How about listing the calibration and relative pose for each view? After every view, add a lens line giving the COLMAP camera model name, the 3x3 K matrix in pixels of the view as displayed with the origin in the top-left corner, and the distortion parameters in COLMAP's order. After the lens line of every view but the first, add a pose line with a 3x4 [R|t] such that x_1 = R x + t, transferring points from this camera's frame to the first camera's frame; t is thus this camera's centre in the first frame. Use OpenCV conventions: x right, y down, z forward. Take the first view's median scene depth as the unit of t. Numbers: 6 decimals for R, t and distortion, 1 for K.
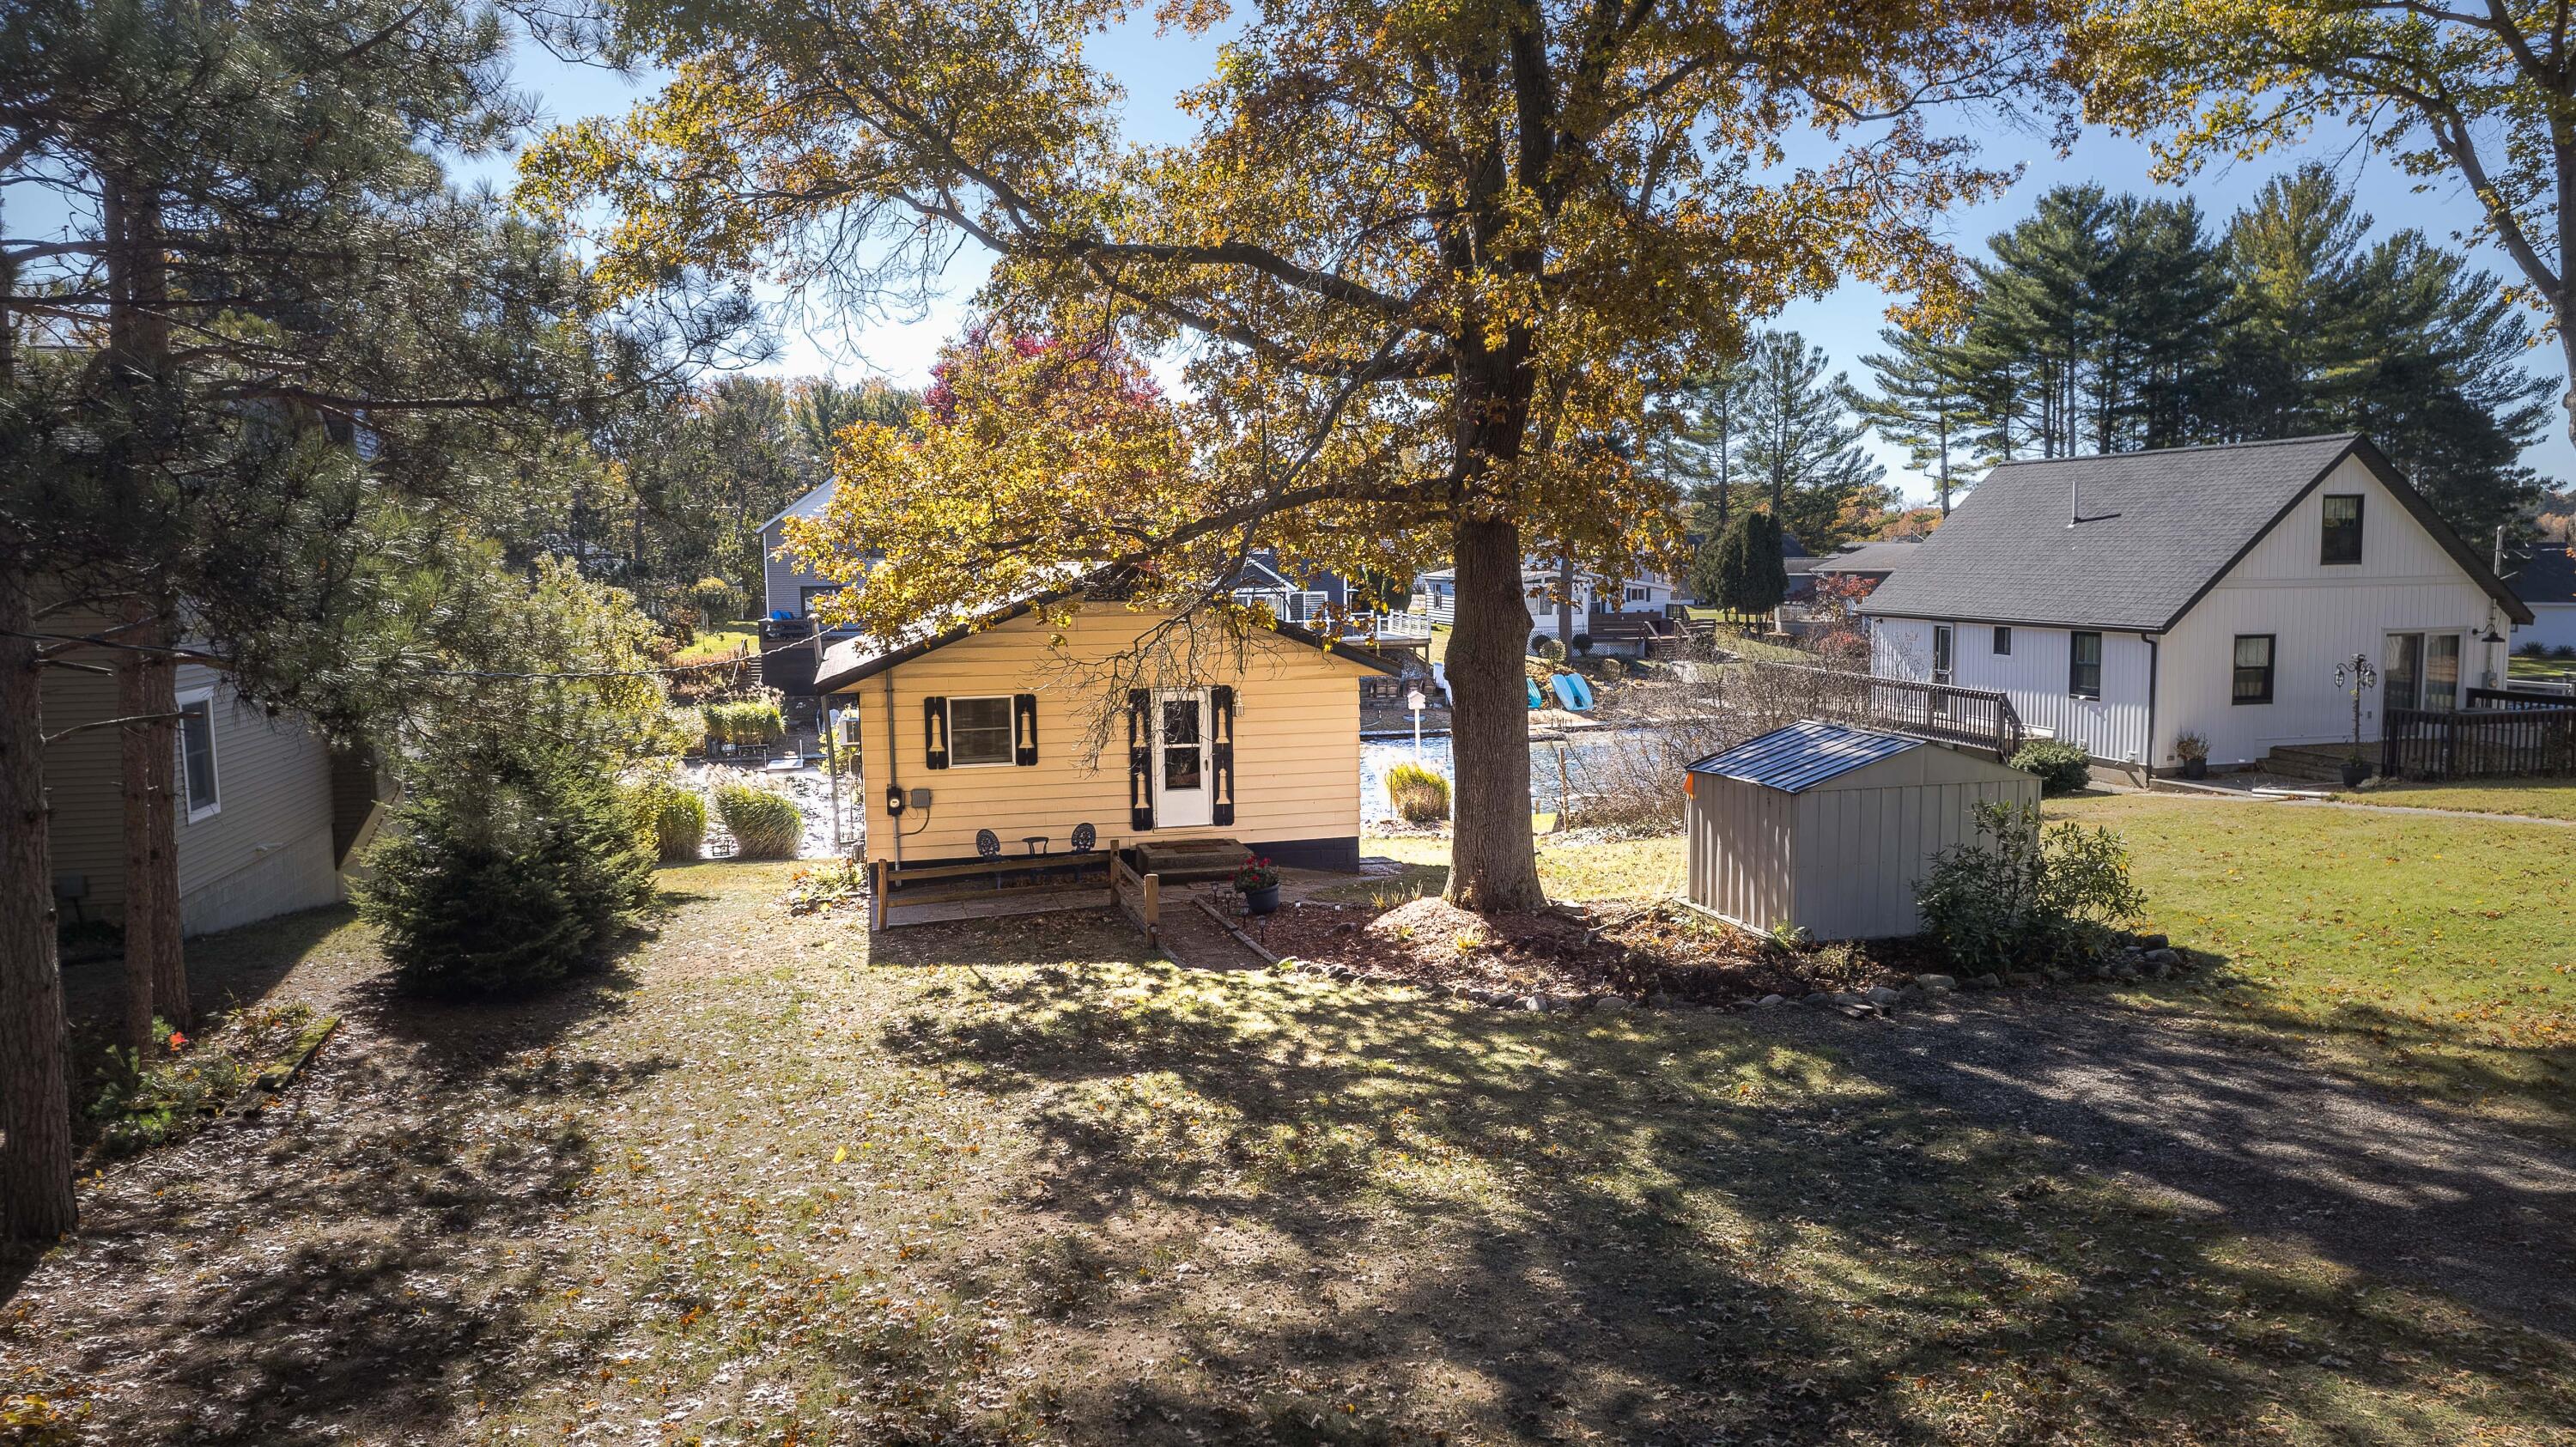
lens RADIAL K [[1654.6, 0, 1288.8], [0, 1654.6, 793.4], [0, 0, 1]] dist [-0.003949, -0.001462]
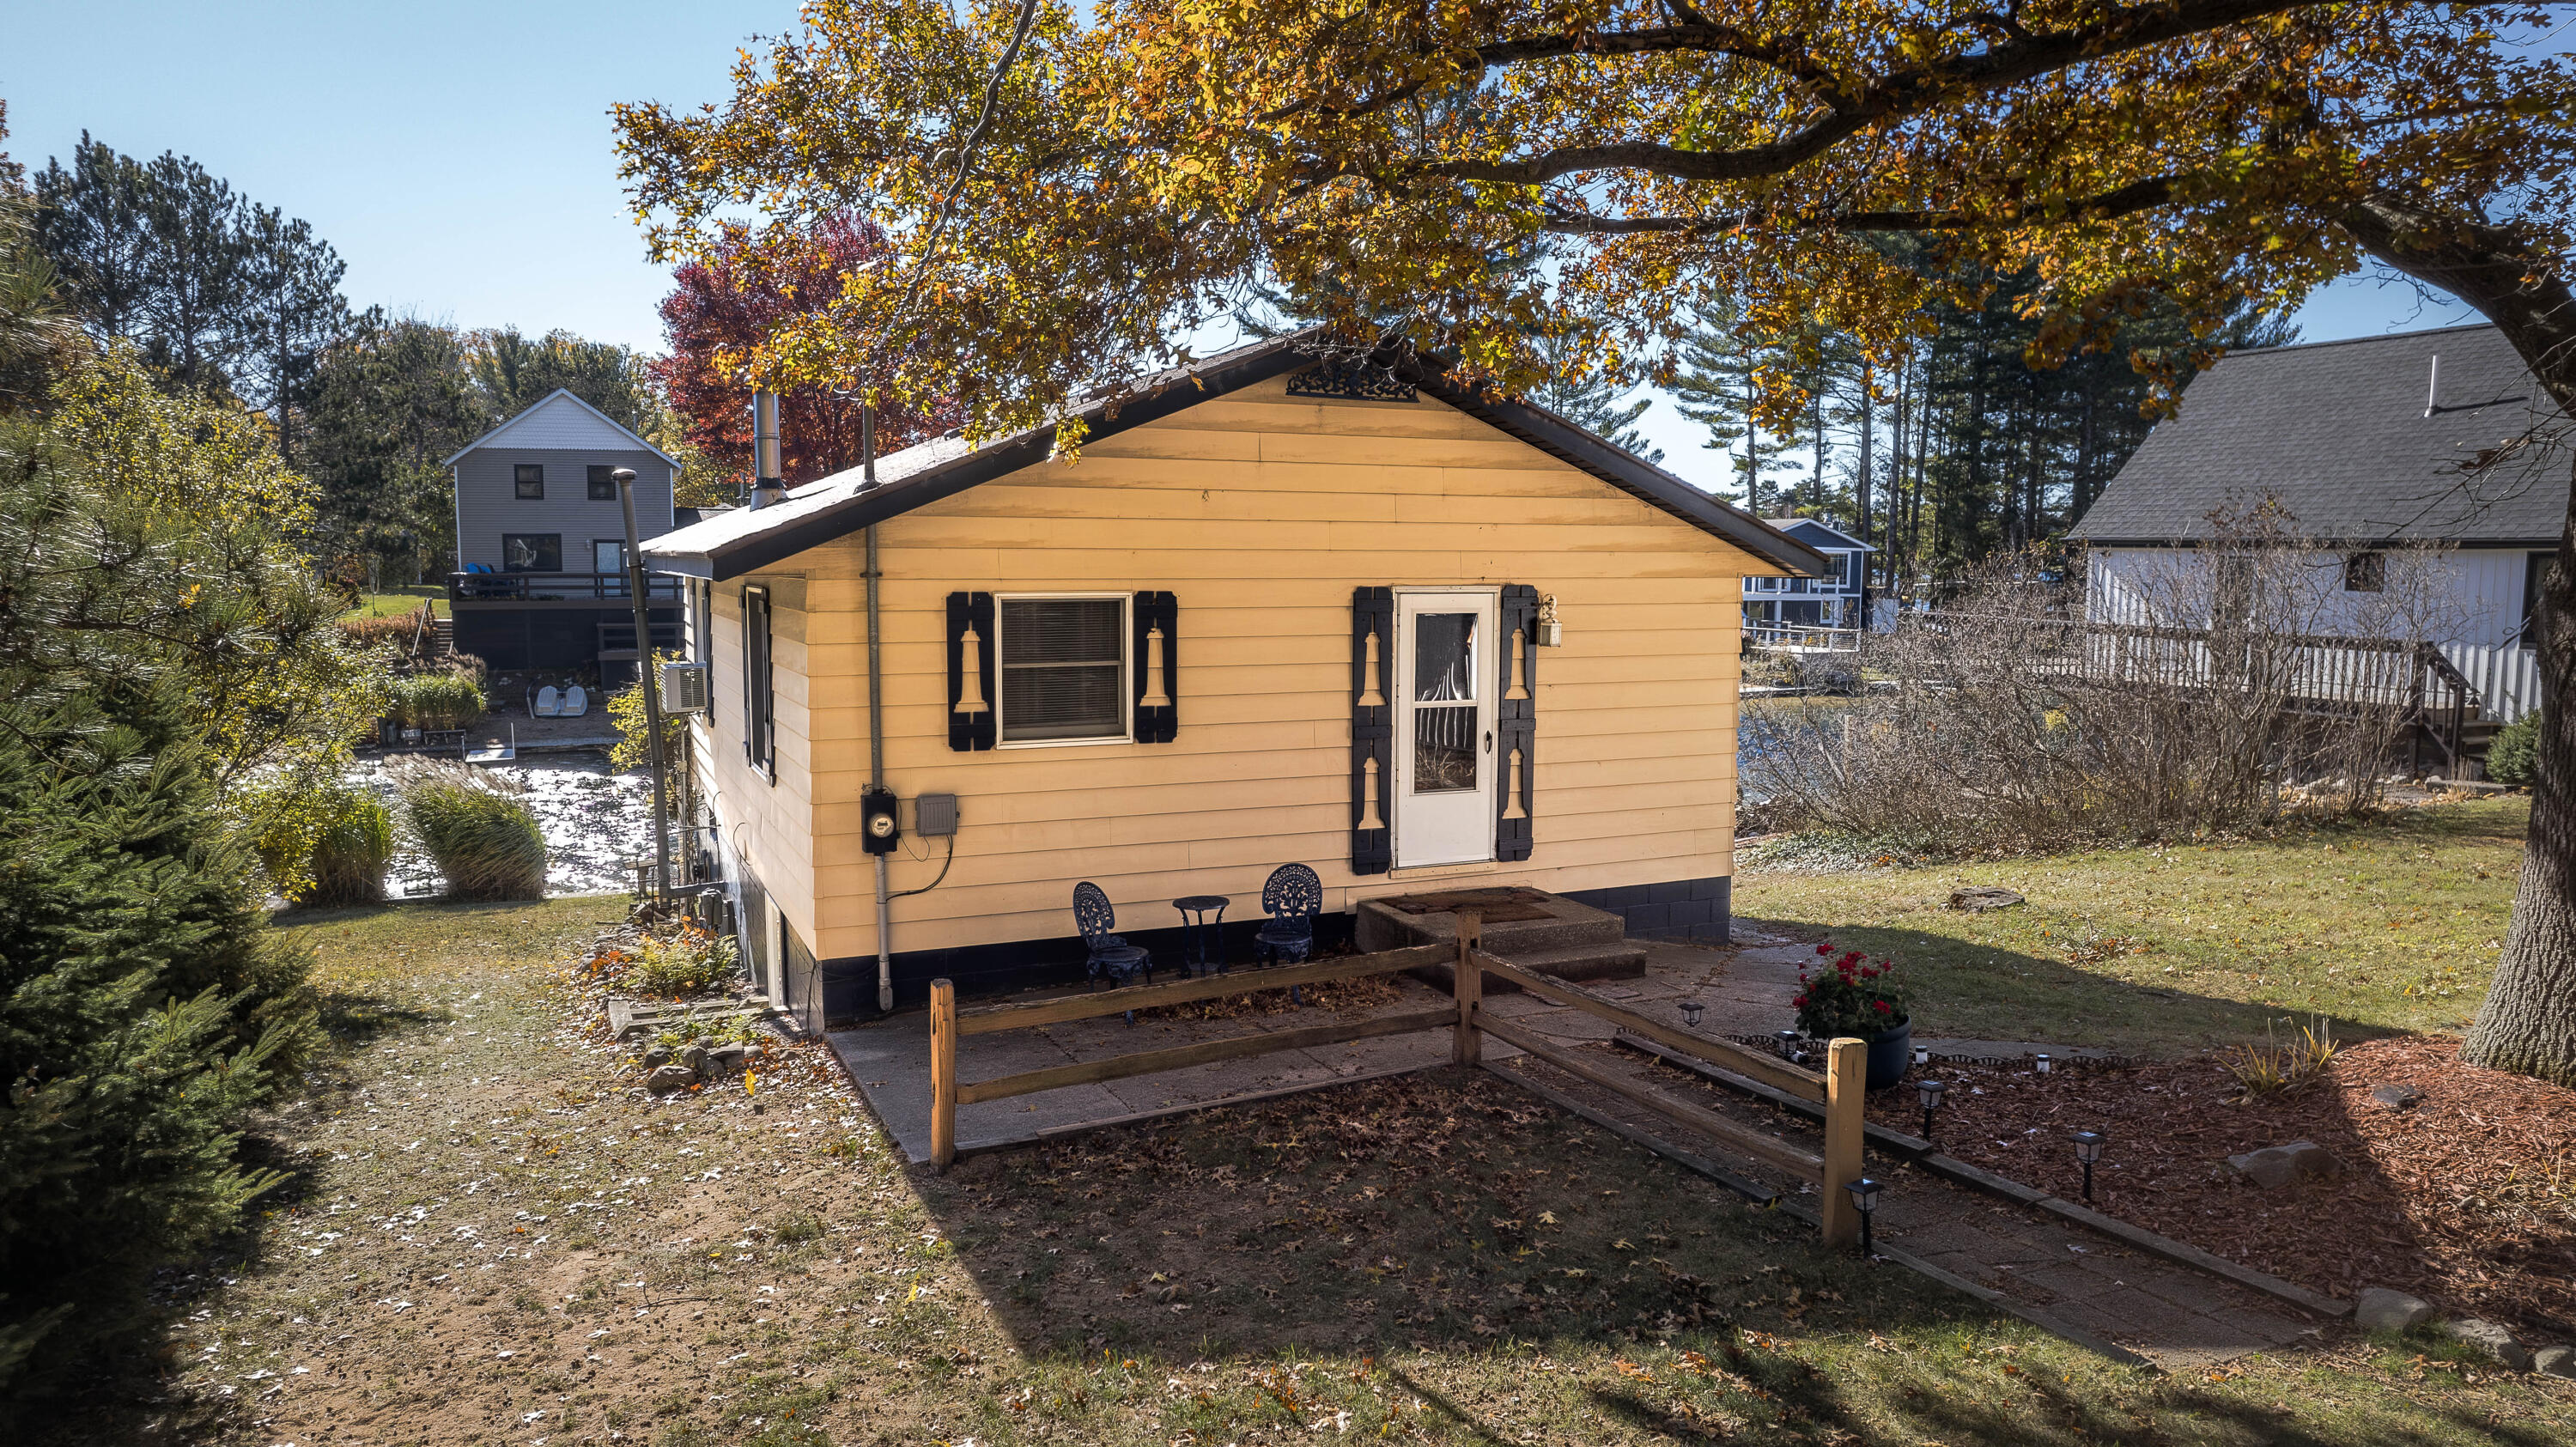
lens RADIAL K [[1654.6, 0, 1288.8], [0, 1654.6, 793.4], [0, 0, 1]] dist [-0.003949, -0.001462]
pose [[0.985715, -0.006971, 0.168277, -0.195634], [0.006151, 0.999967, 0.005398, -0.004626], [-0.168309, -0.004286, 0.985725, 0.513910]]
